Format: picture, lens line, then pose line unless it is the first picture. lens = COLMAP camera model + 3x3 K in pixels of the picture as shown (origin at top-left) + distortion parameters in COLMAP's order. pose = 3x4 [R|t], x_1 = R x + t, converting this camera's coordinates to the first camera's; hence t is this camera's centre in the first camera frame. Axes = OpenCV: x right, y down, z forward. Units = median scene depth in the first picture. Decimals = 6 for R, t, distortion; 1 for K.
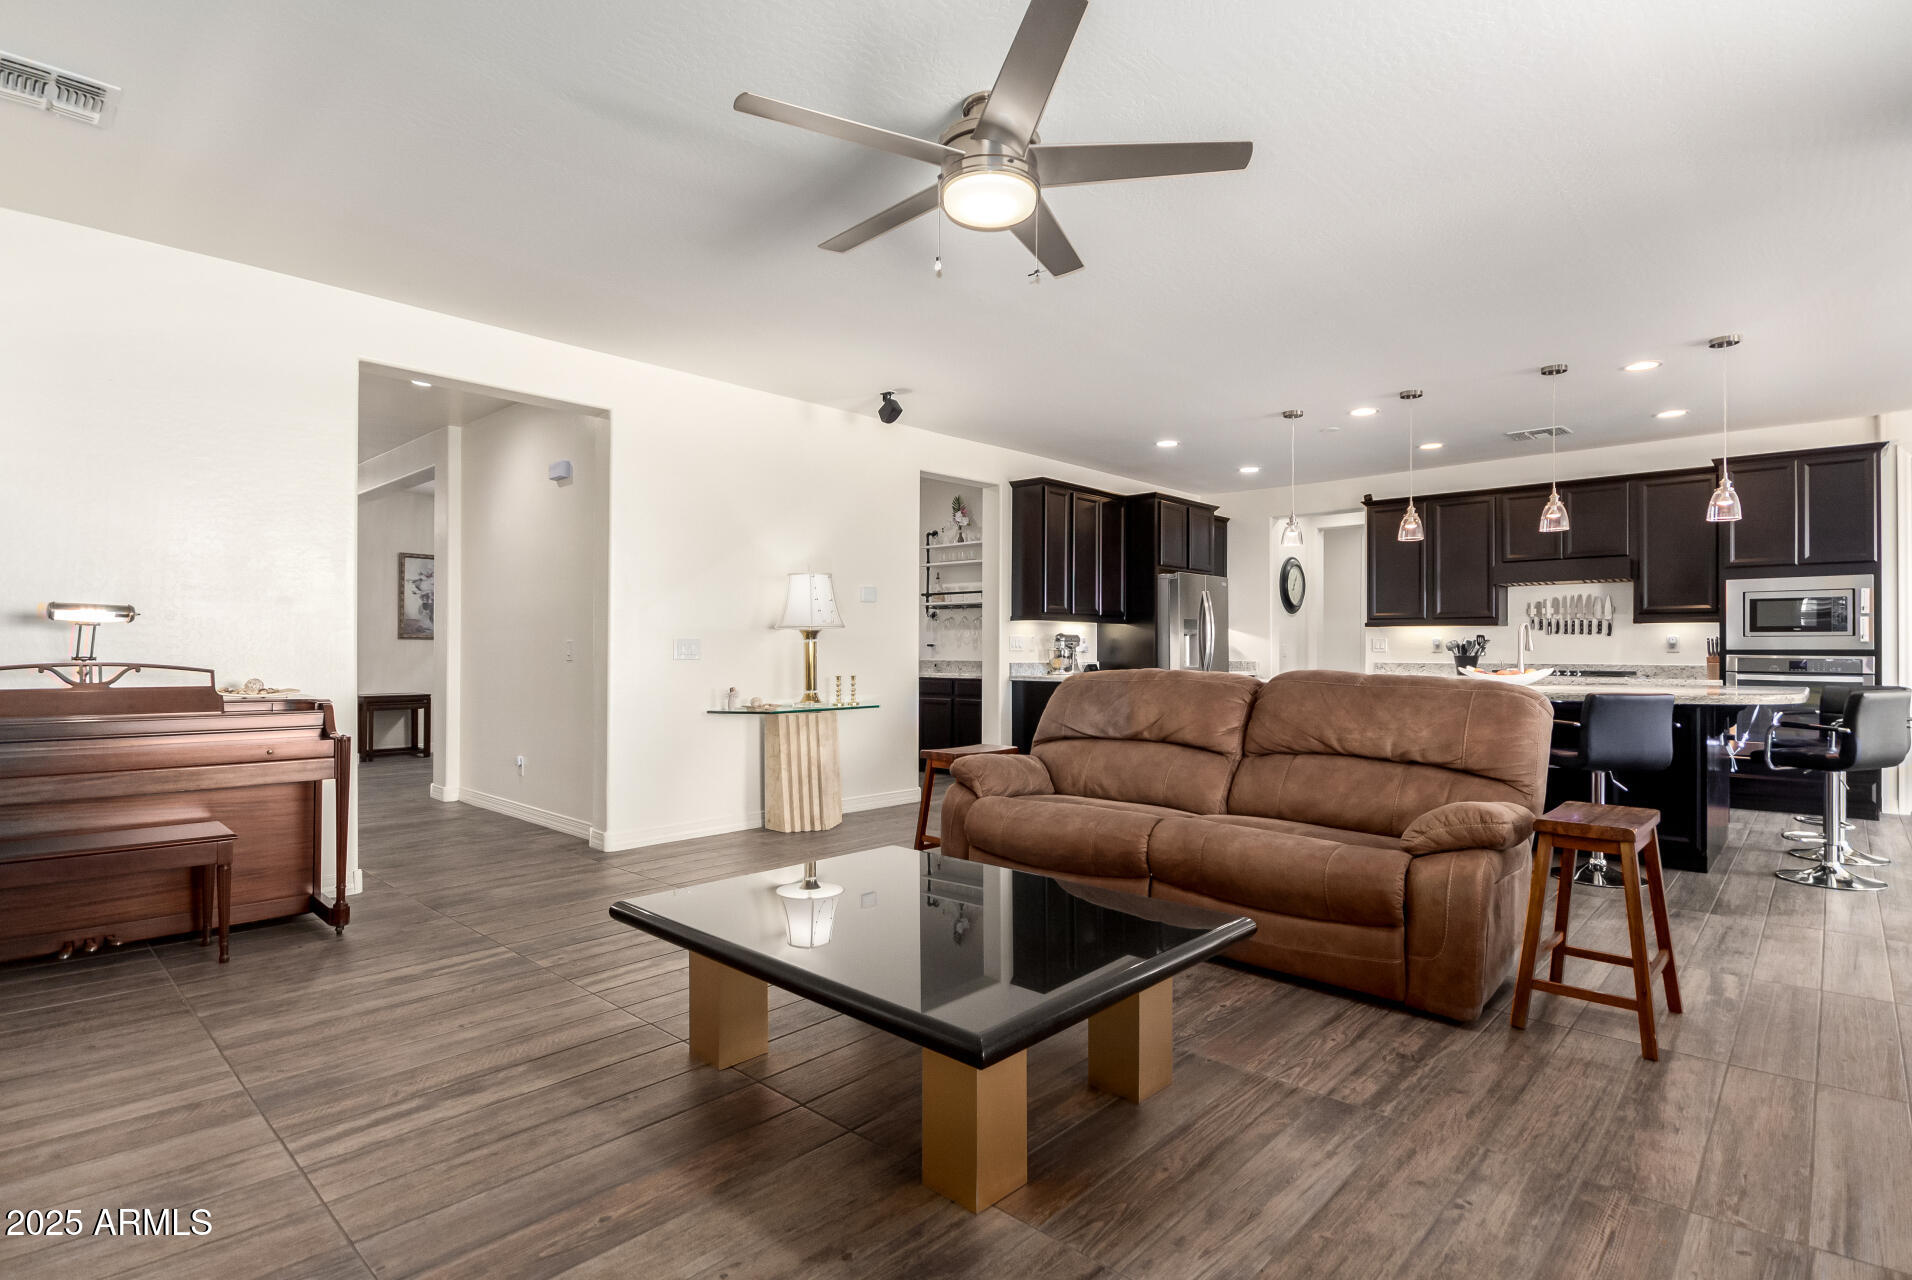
lens RADIAL K [[961.4, 0, 937.8], [0, 961.4, 638.9], [0, 0, 1]] dist [-0.012150, -0.002733]
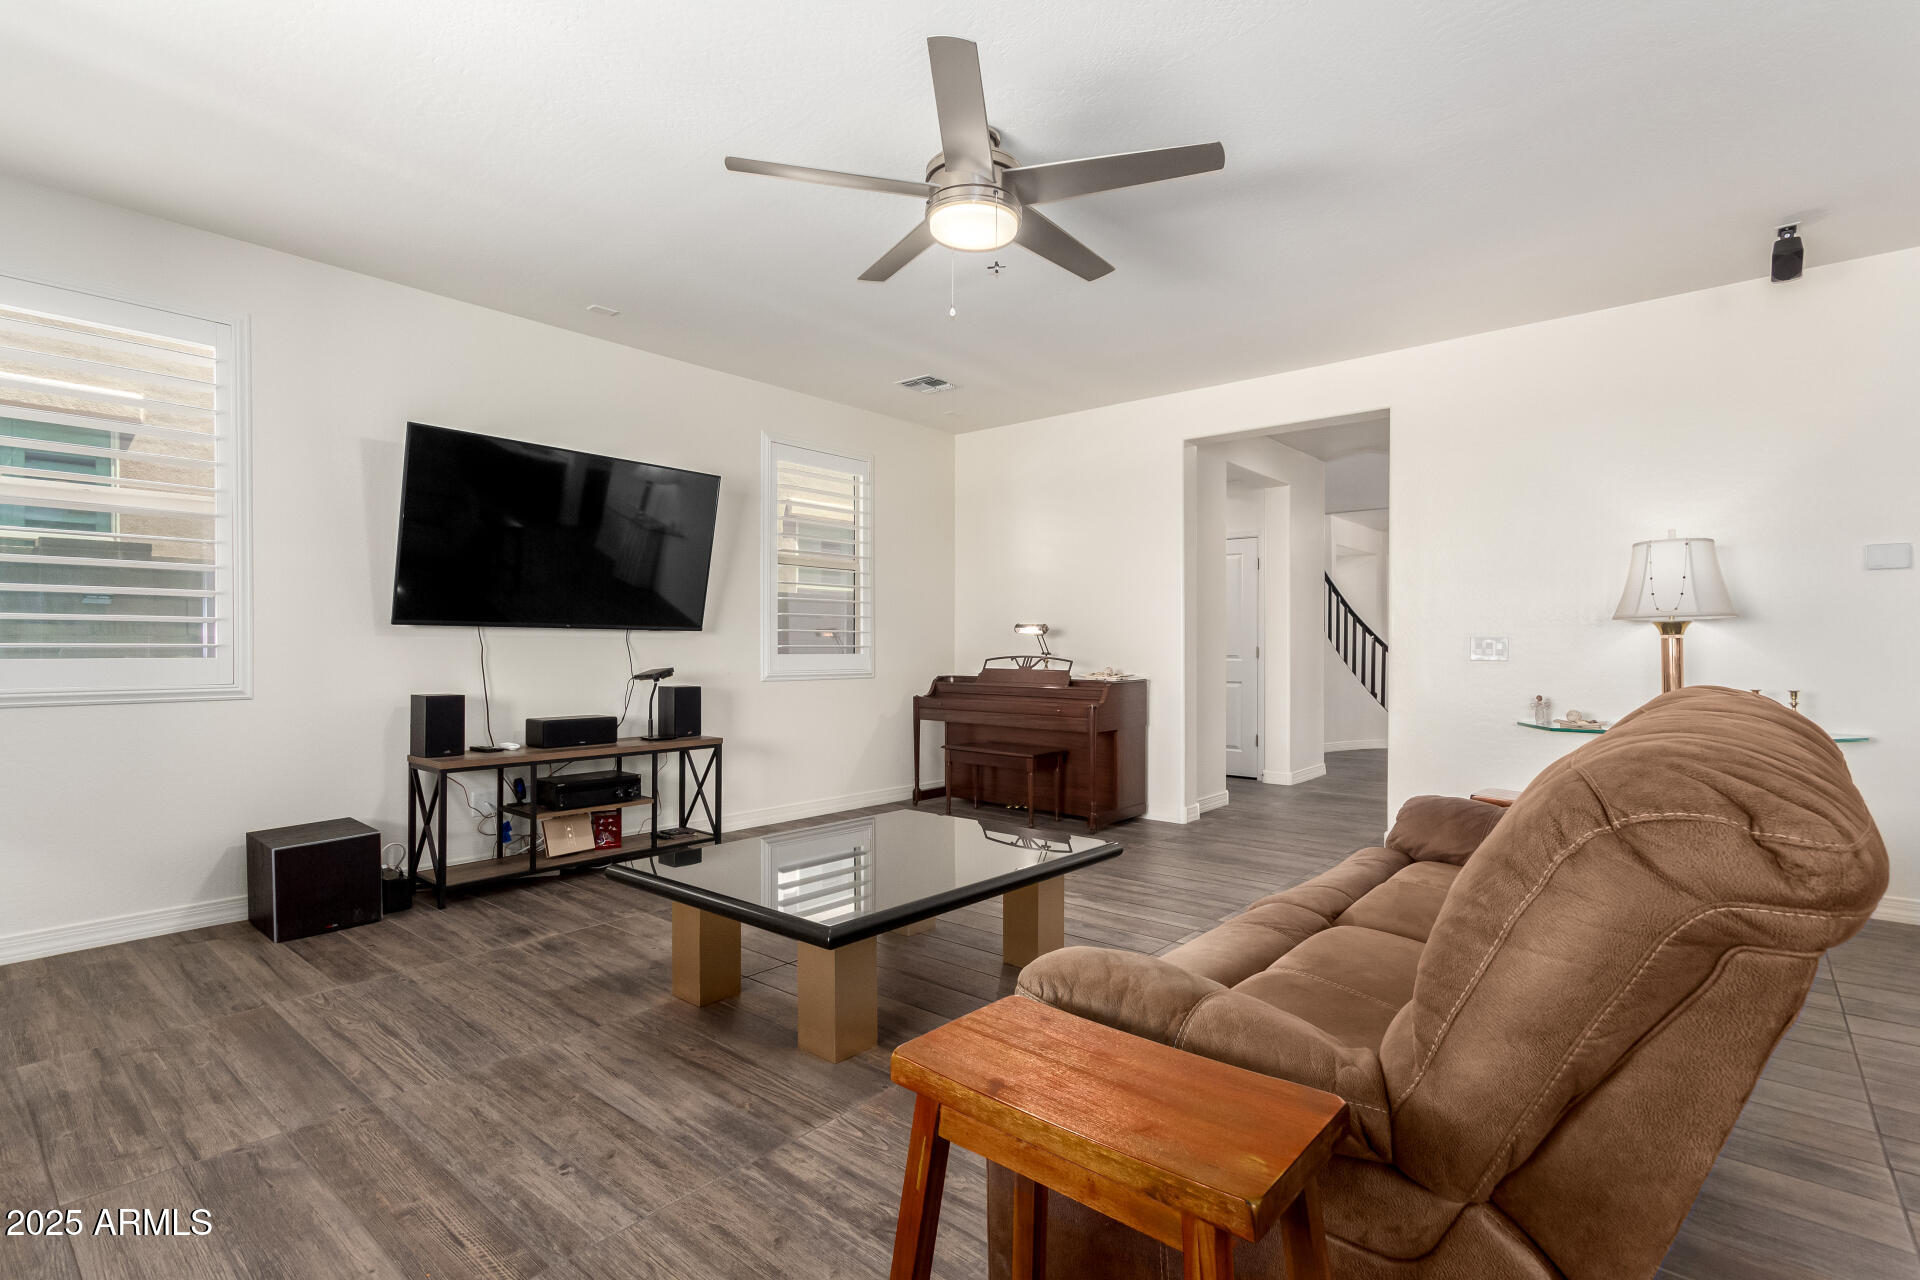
lens RADIAL K [[898.7, 0, 959.6], [0, 898.7, 666.8], [0, 0, 1]] dist [0.004325, 0.001714]
pose [[0.056119, 0.020738, -0.998209, 0.463355], [0.010318, 0.999719, 0.021349, 0.003674], [0.998371, -0.011498, 0.055889, 0.409947]]
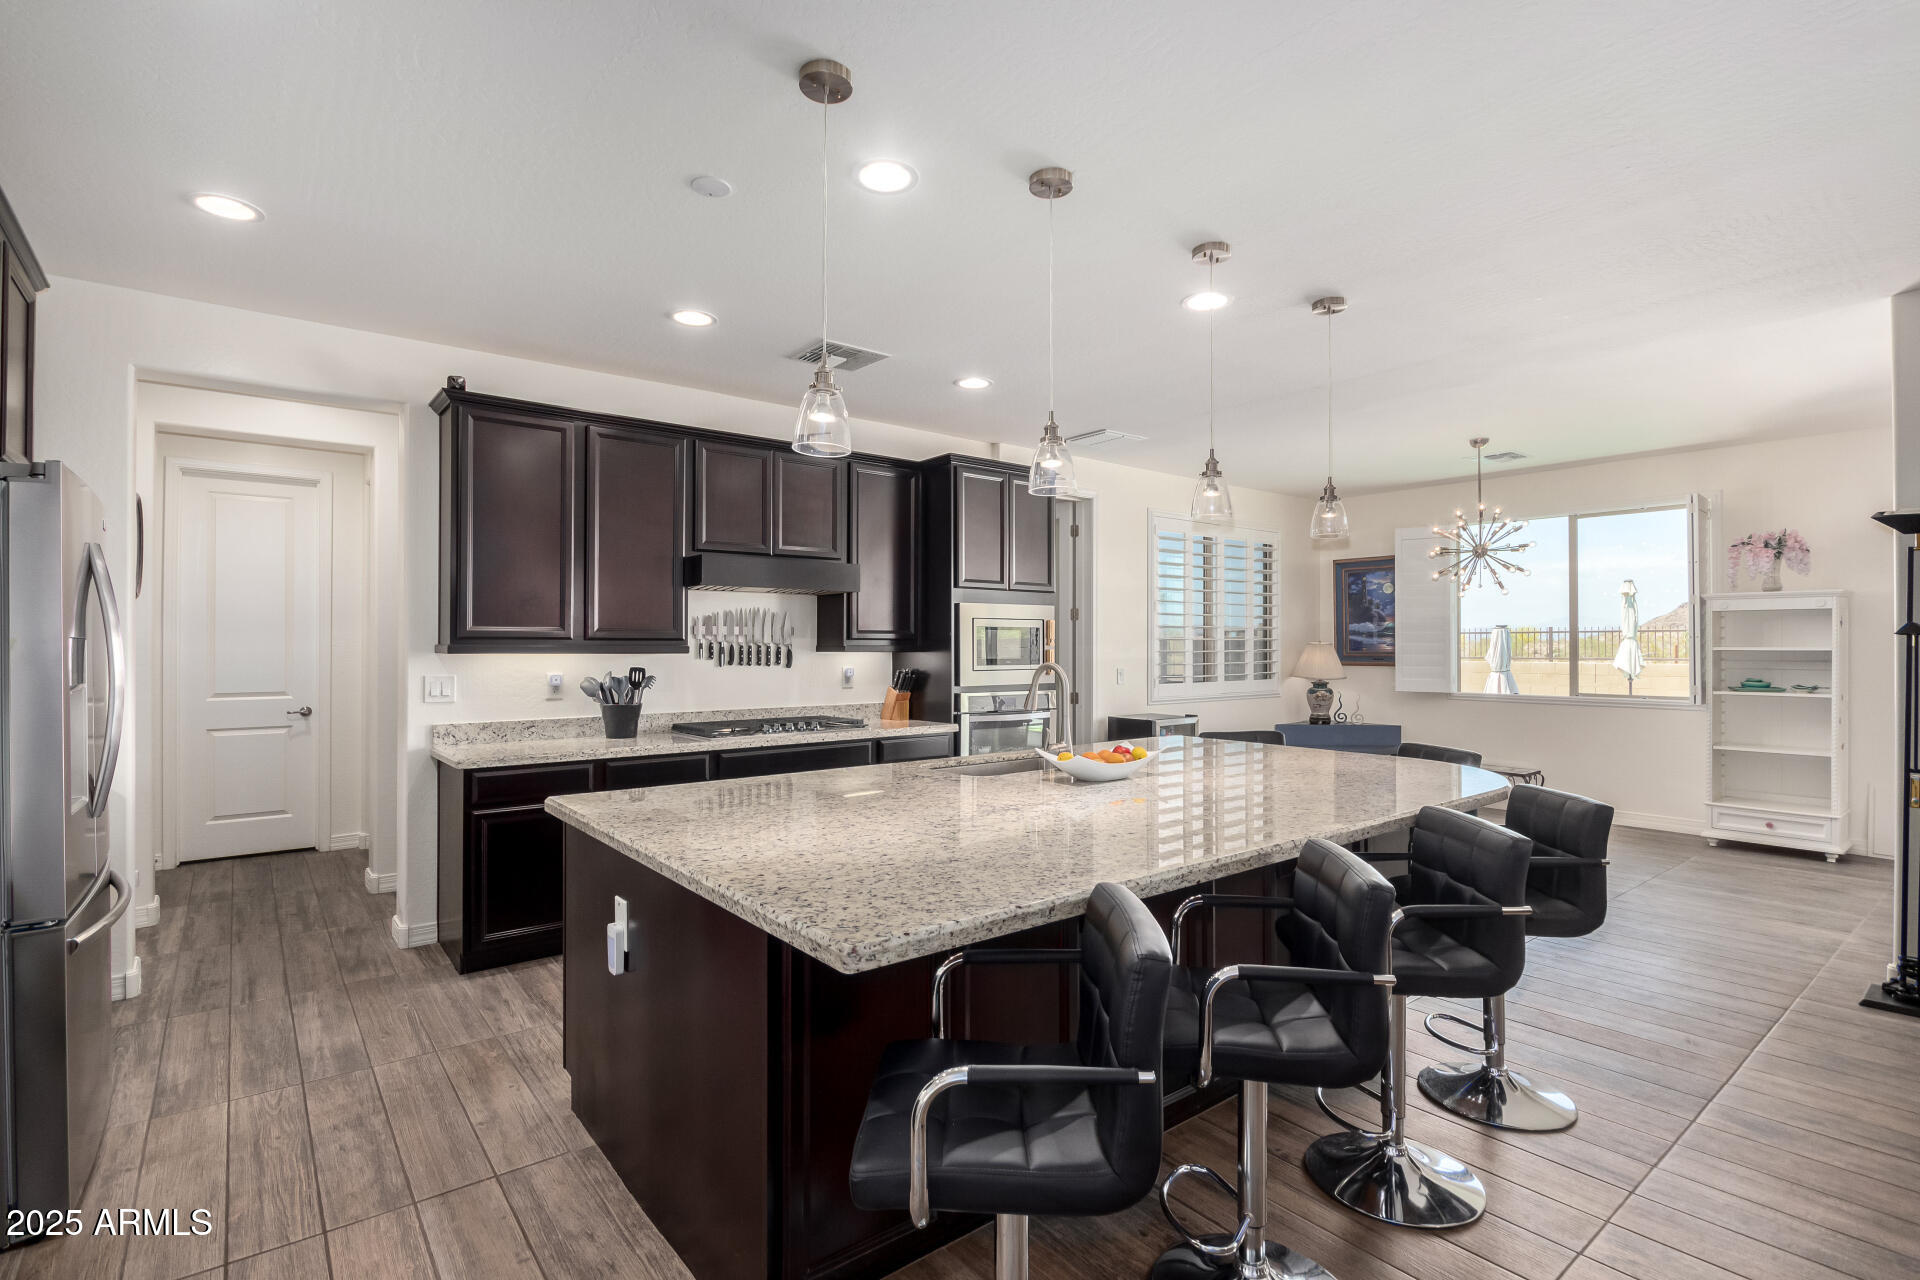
lens RADIAL K [[918.7, 0, 972.0], [0, 918.7, 646.5], [0, 0, 1]] dist [0.004404, 0.000354]
pose [[0.134089, -0.002346, 0.990967, 0.034967], [-0.010640, 0.999936, 0.003807, -0.027299], [-0.990912, -0.011054, 0.134055, 0.904411]]
